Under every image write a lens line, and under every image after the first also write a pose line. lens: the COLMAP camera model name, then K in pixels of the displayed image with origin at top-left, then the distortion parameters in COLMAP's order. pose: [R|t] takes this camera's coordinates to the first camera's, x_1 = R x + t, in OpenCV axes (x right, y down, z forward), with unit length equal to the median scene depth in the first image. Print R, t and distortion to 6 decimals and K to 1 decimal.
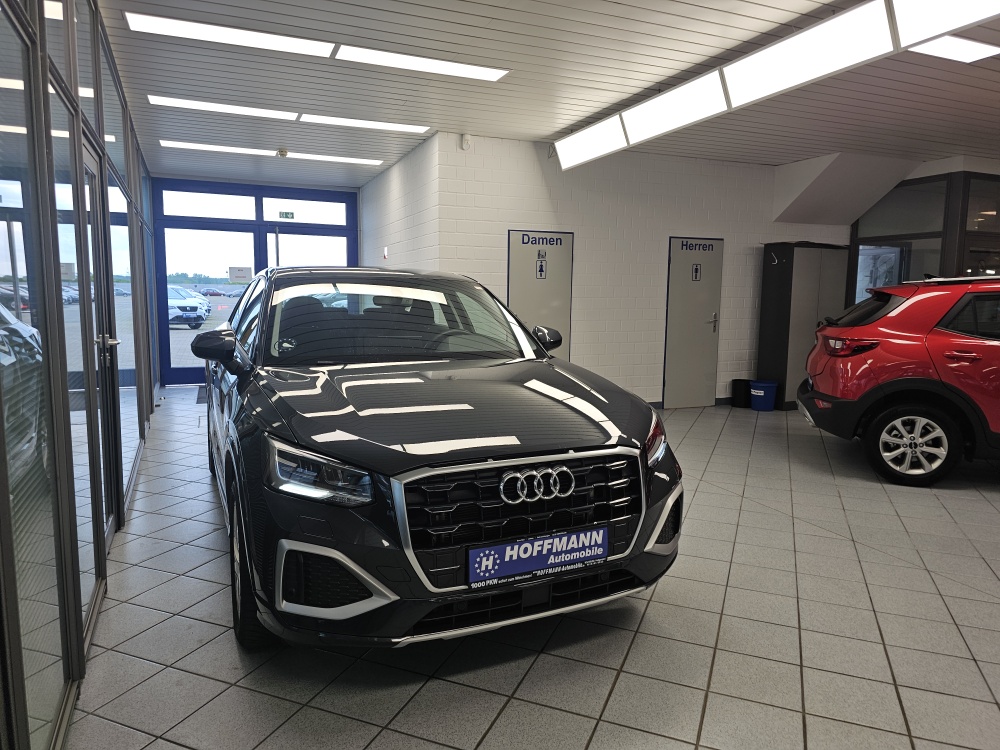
lens RADIAL K [[686.1, 0, 499.3], [0, 686.1, 363.7], [0, 0, 1]] dist [0.067961, -0.078394]
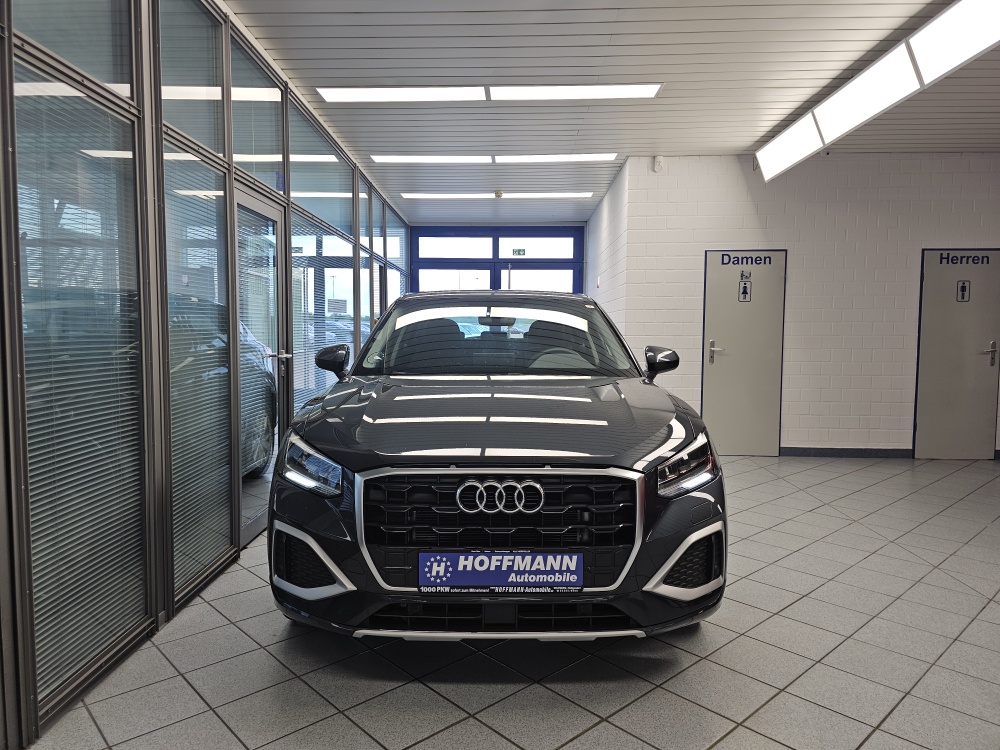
lens RADIAL K [[686.1, 0, 499.3], [0, 686.1, 363.7], [0, 0, 1]] dist [0.067961, -0.078394]
pose [[0.898987, 0.015194, -0.437713, 0.465643], [-0.039388, 0.998153, -0.046249, 0.033711], [0.436202, 0.058818, 0.897925, 0.118595]]
